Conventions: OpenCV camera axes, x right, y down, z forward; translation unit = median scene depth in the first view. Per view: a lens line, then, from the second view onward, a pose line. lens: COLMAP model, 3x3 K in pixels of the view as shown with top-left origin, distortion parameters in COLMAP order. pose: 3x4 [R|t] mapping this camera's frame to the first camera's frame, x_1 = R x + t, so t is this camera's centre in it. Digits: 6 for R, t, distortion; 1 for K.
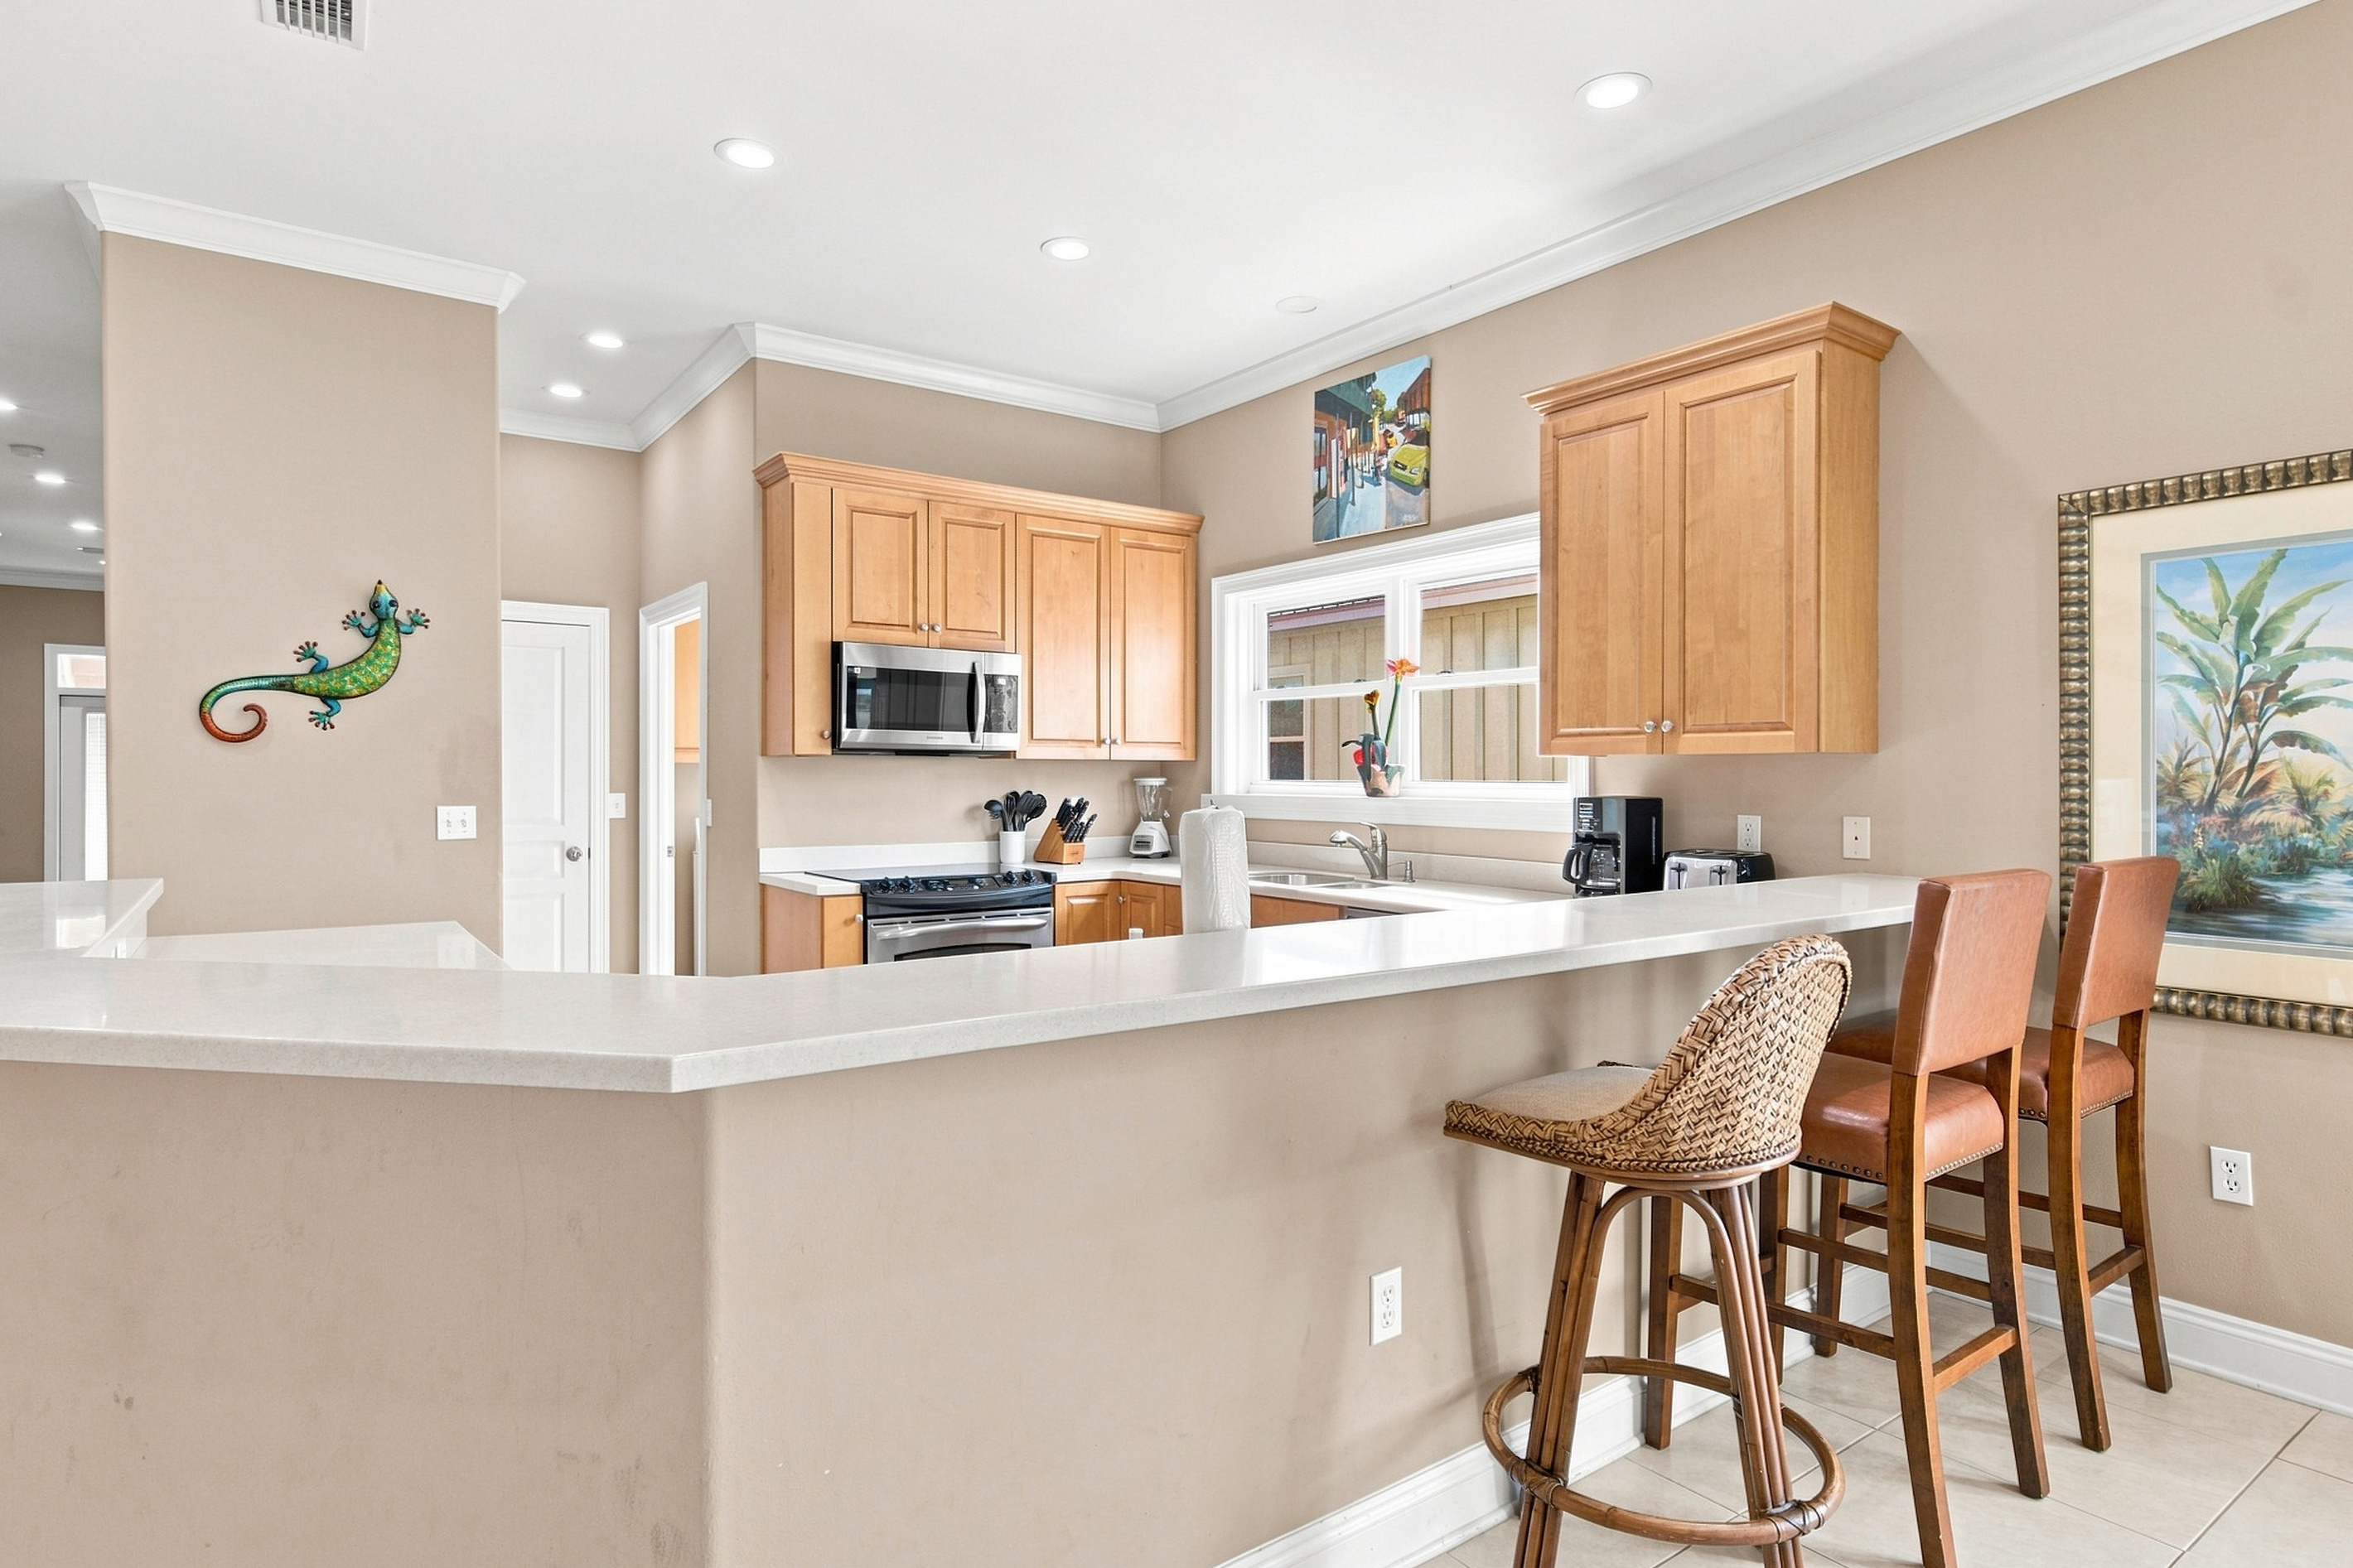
lens RADIAL K [[1293.0, 0, 1184.3], [0, 1293.0, 776.3], [0, 0, 1]] dist [0.001096, -0.001531]
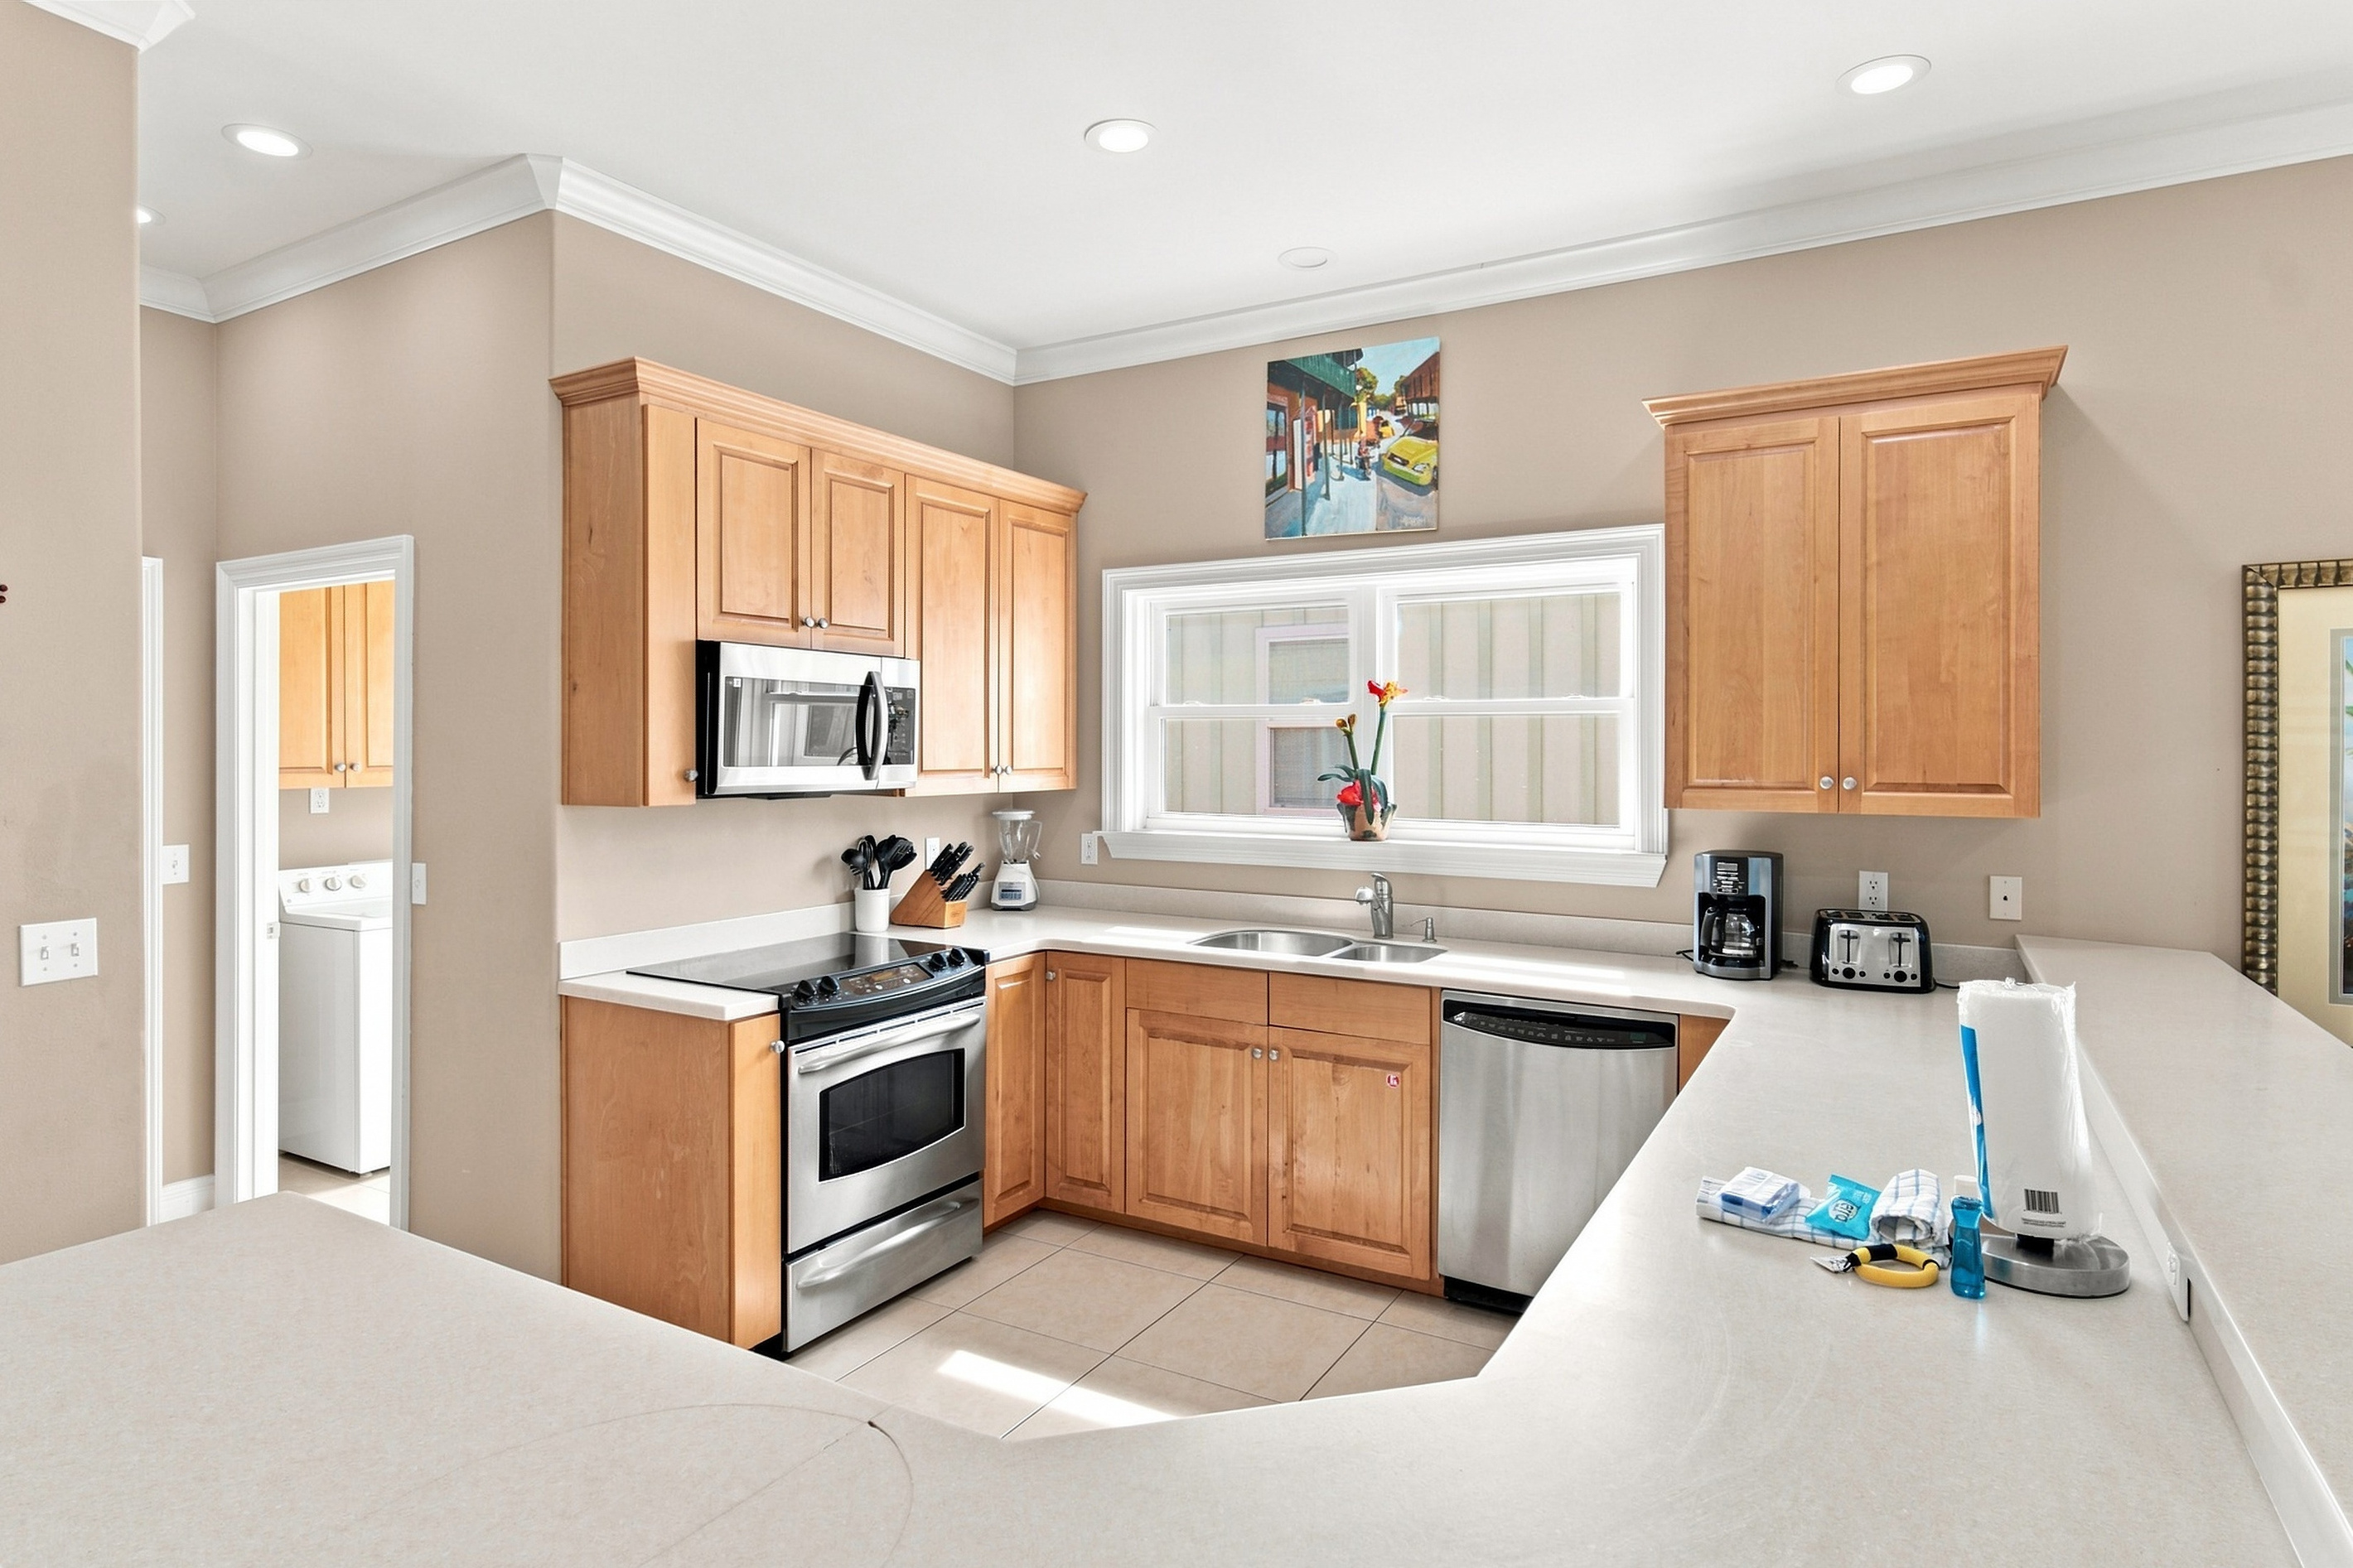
lens RADIAL K [[1293.0, 0, 1190.2], [0, 1293.0, 742.4], [0, 0, 1]] dist [0.001096, -0.001531]
pose [[0.912478, 0.000751, 0.409125, -0.311876], [-0.000027, 0.999998, -0.001777, -0.048291], [-0.409126, 0.001610, 0.912477, 0.260753]]
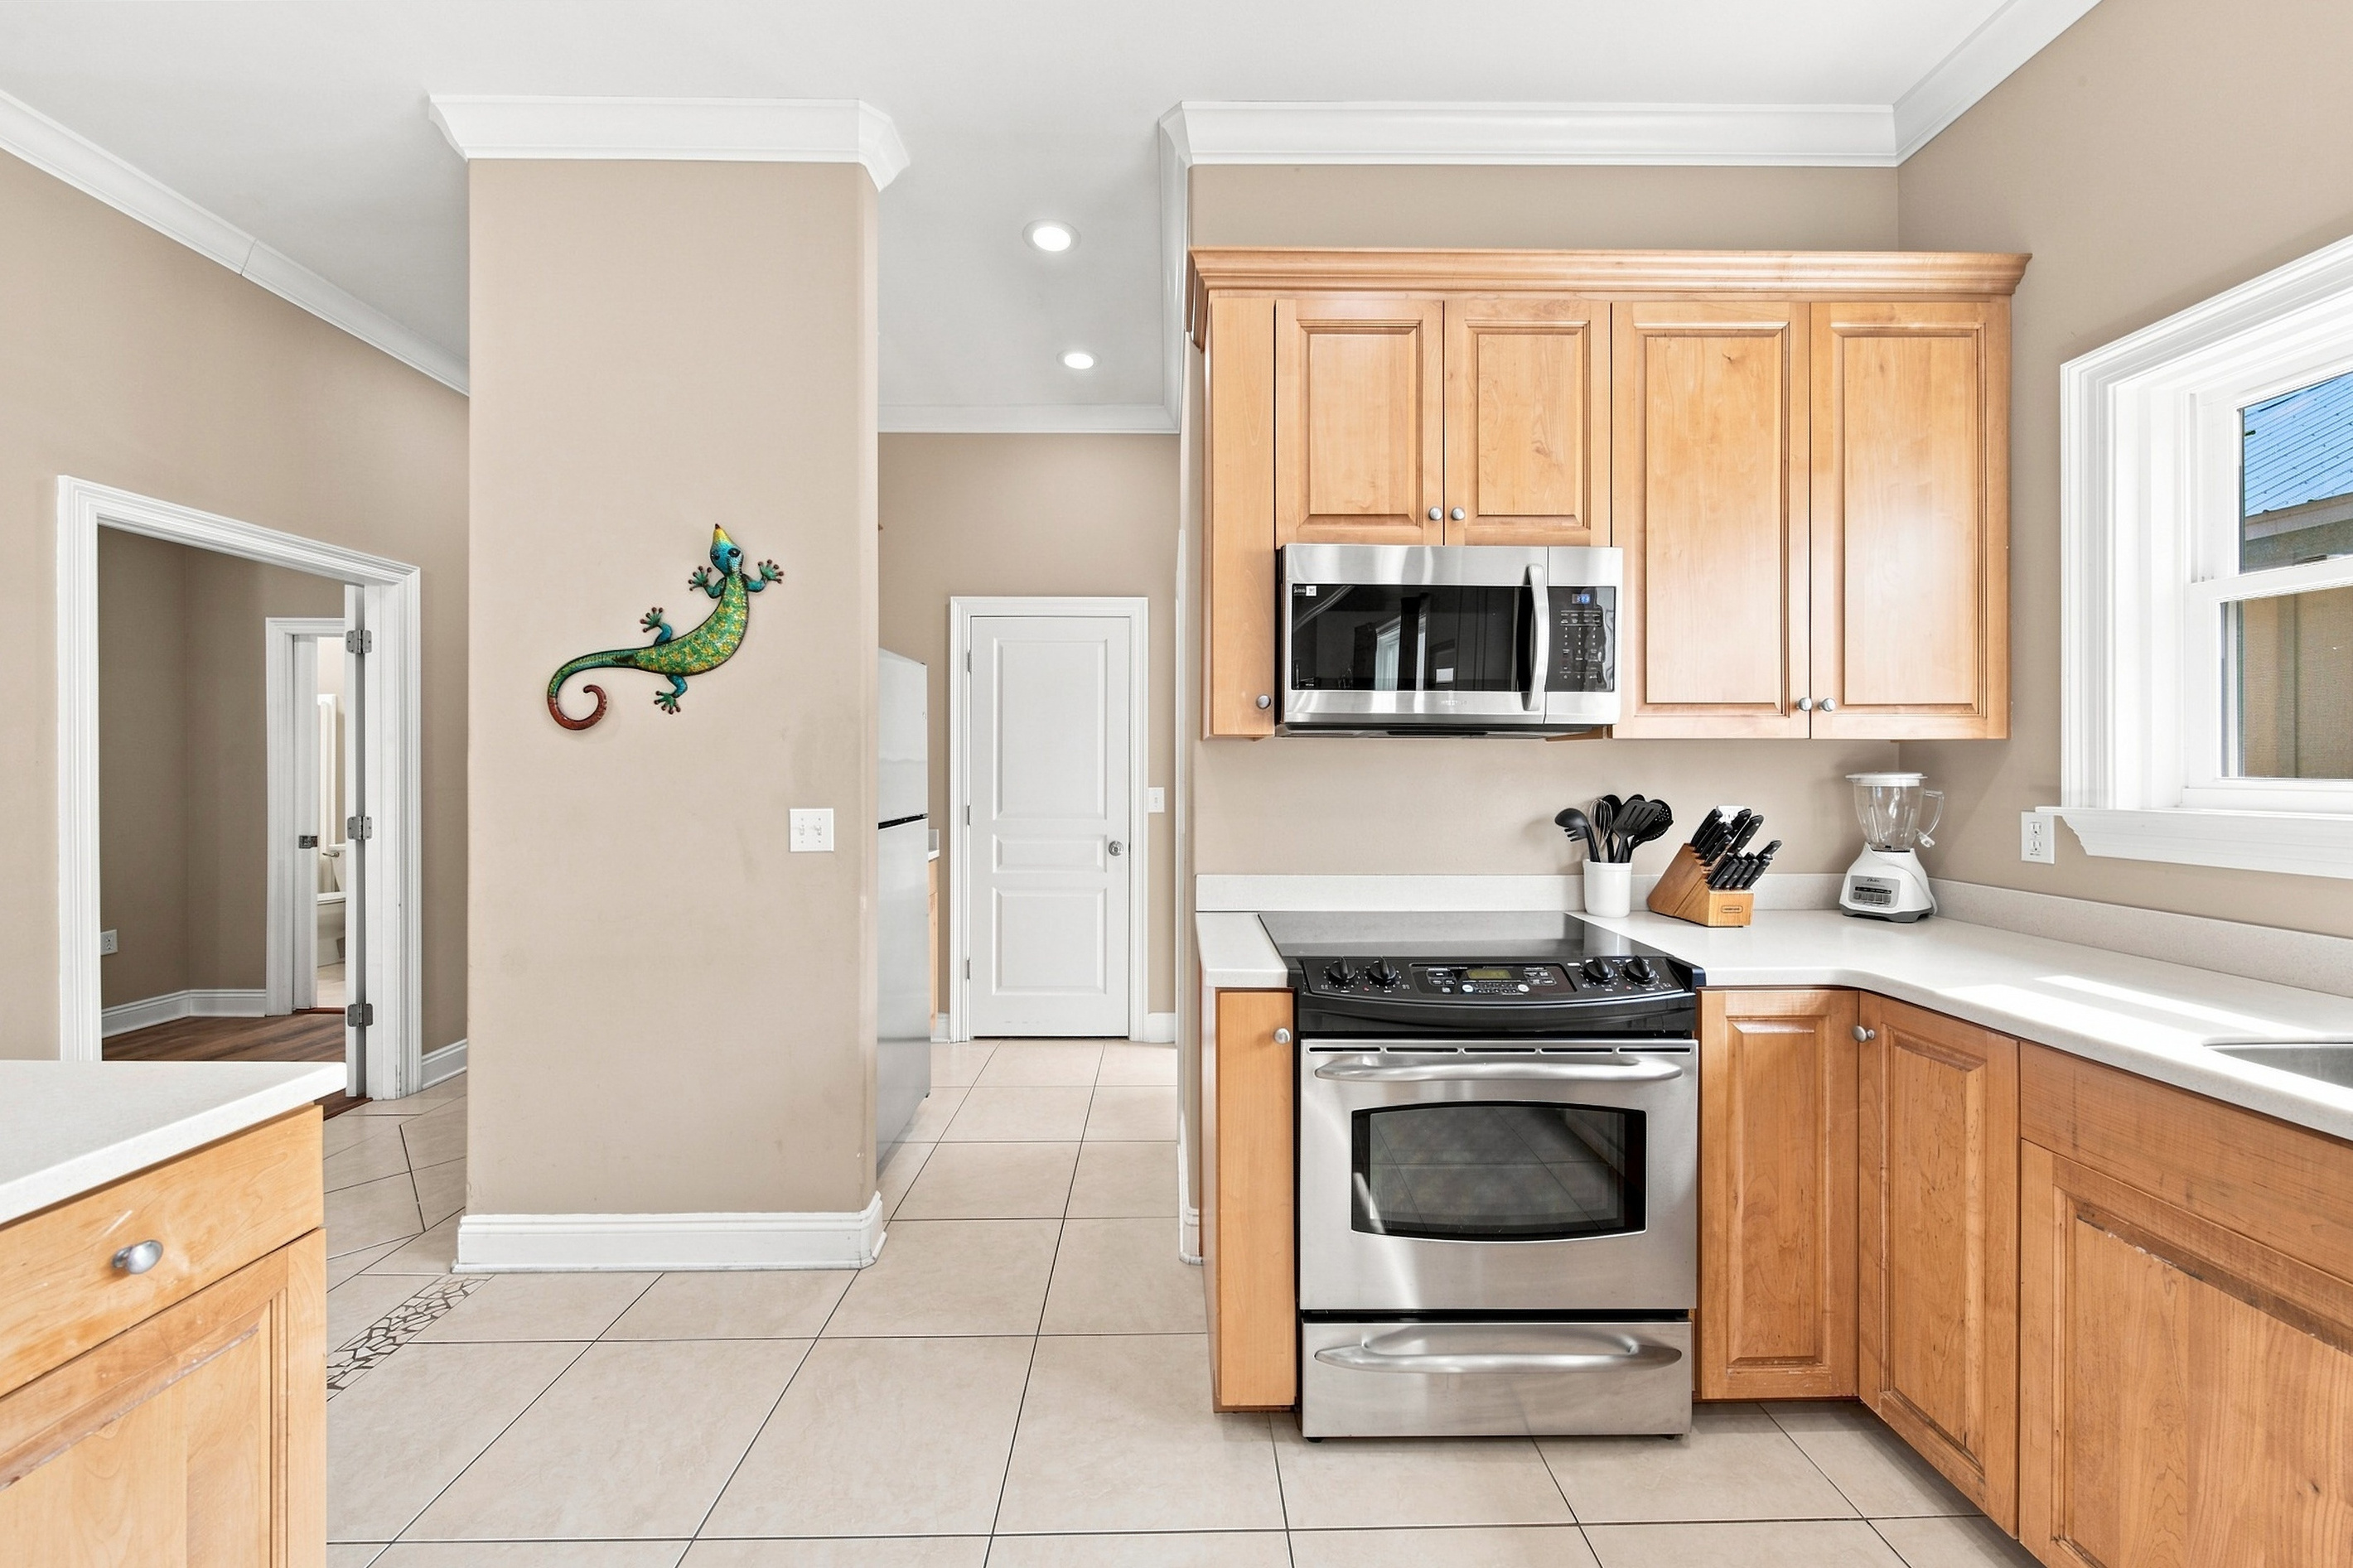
lens RADIAL K [[835.9, 0, 1180.5], [0, 835.9, 766.8], [0, 0, 1]] dist [-0.001063, -0.000476]
pose [[0.817270, -0.001344, -0.576253, -0.081102], [0.000124, 0.999998, -0.002156, -0.000939], [0.576255, 0.001691, 0.817268, 0.646906]]
